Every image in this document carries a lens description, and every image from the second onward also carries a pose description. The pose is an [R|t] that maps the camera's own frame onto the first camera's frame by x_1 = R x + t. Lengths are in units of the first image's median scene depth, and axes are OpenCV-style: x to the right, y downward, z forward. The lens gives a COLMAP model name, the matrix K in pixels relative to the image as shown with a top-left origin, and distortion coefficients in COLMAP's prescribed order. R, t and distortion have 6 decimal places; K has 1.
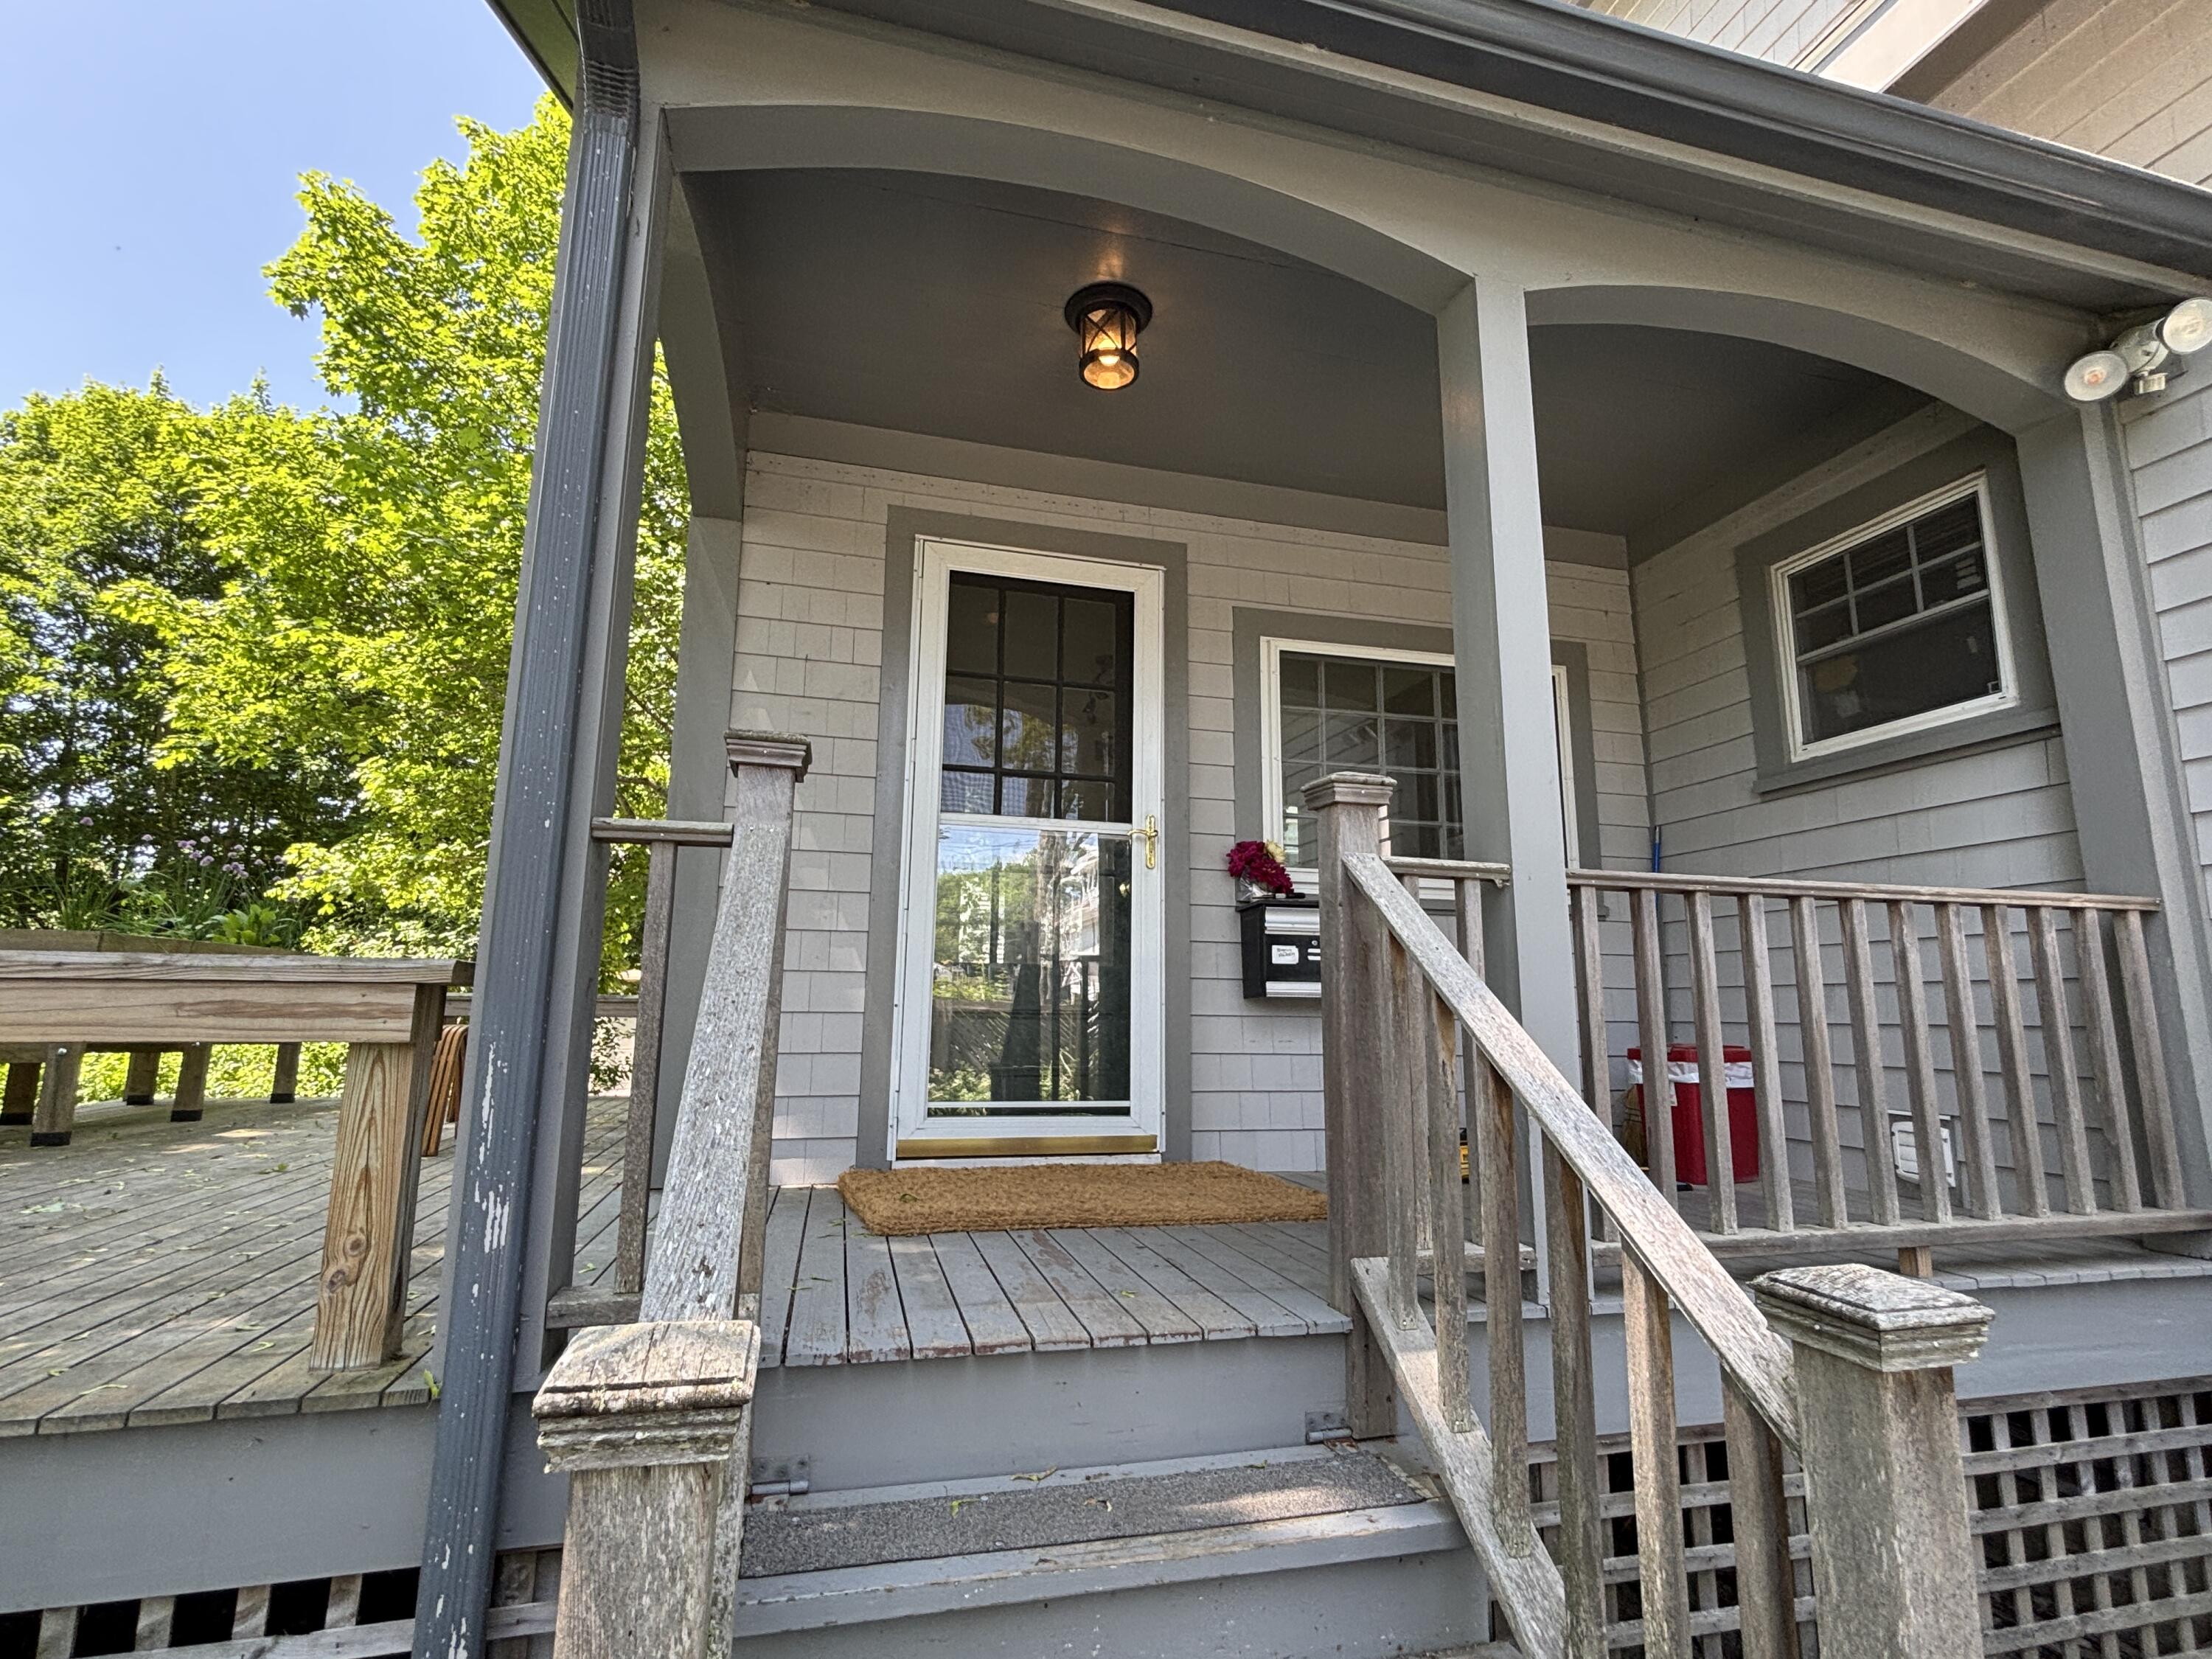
lens RADIAL K [[1043.0, 0, 1109.6], [0, 1043.0, 828.6], [0, 0, 1]] dist [-0.002510, -0.000098]
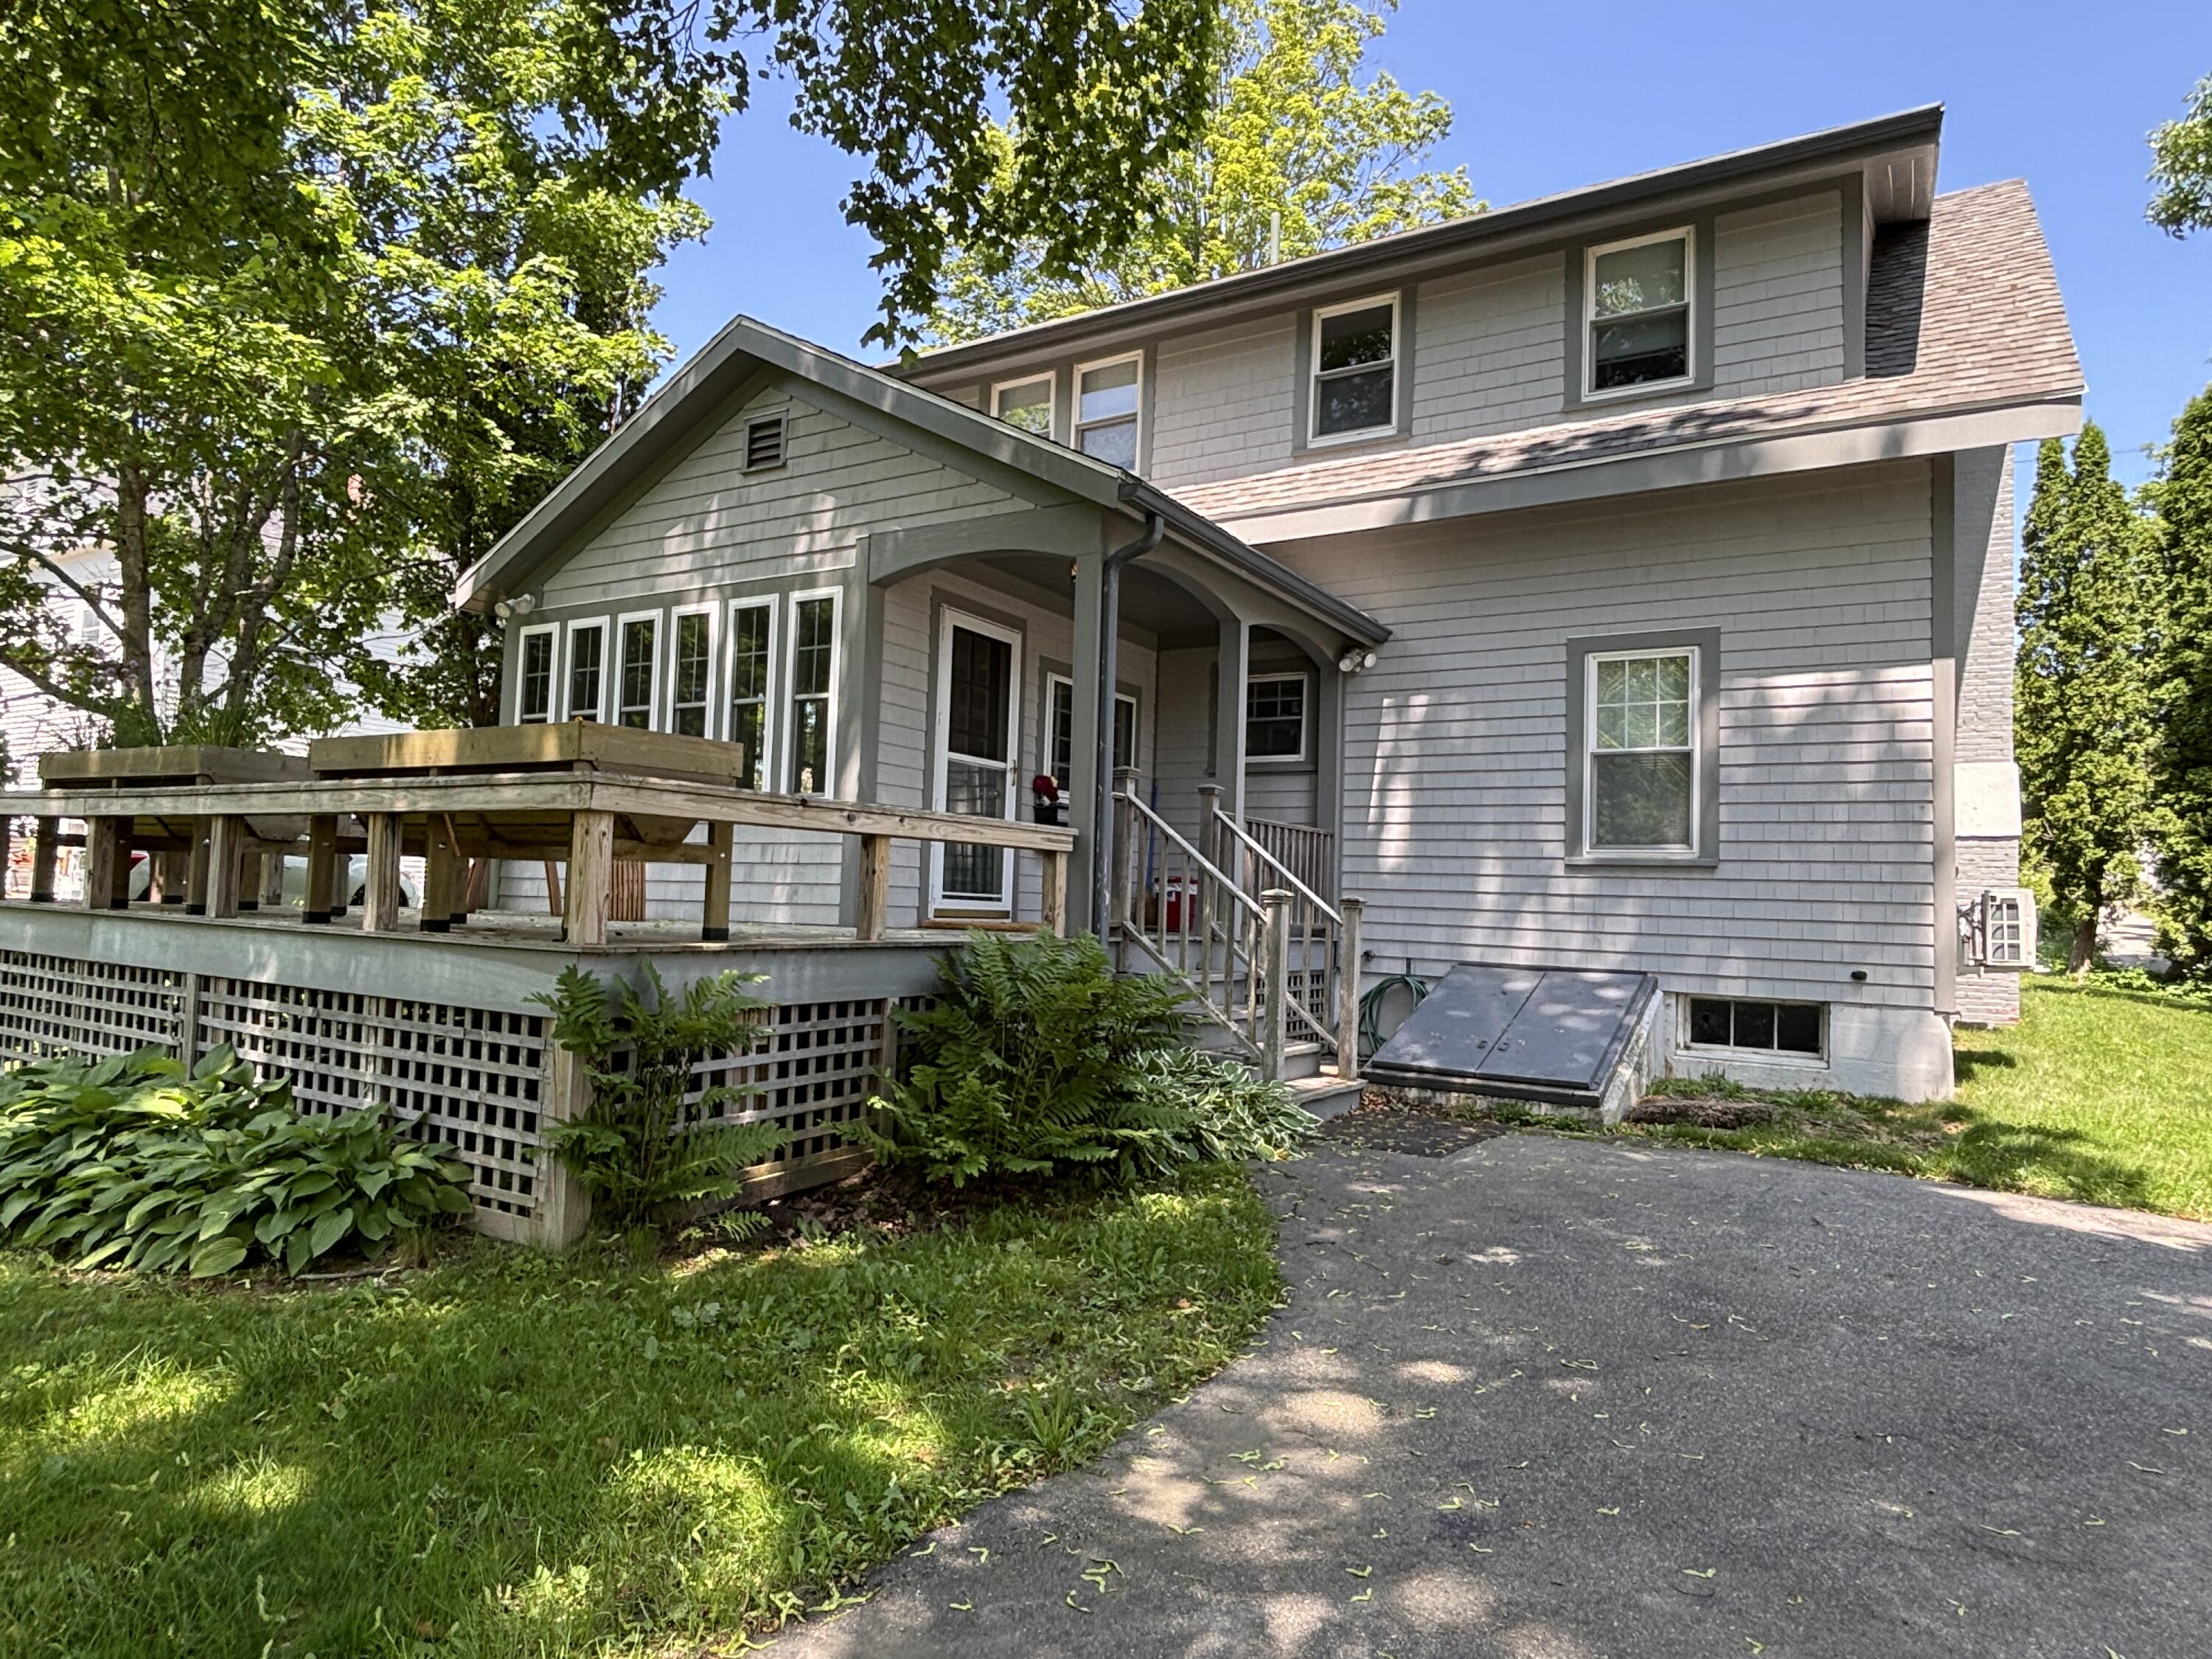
lens RADIAL K [[1274.4, 0, 1106.0], [0, 1274.4, 830.9], [0, 0, 1]] dist [0.000094, 0.000000]
pose [[0.717427, 0.052750, 0.694633, -1.594816], [-0.147125, 0.986111, 0.077069, -0.096558], [-0.680920, -0.157489, 0.715224, -0.955810]]
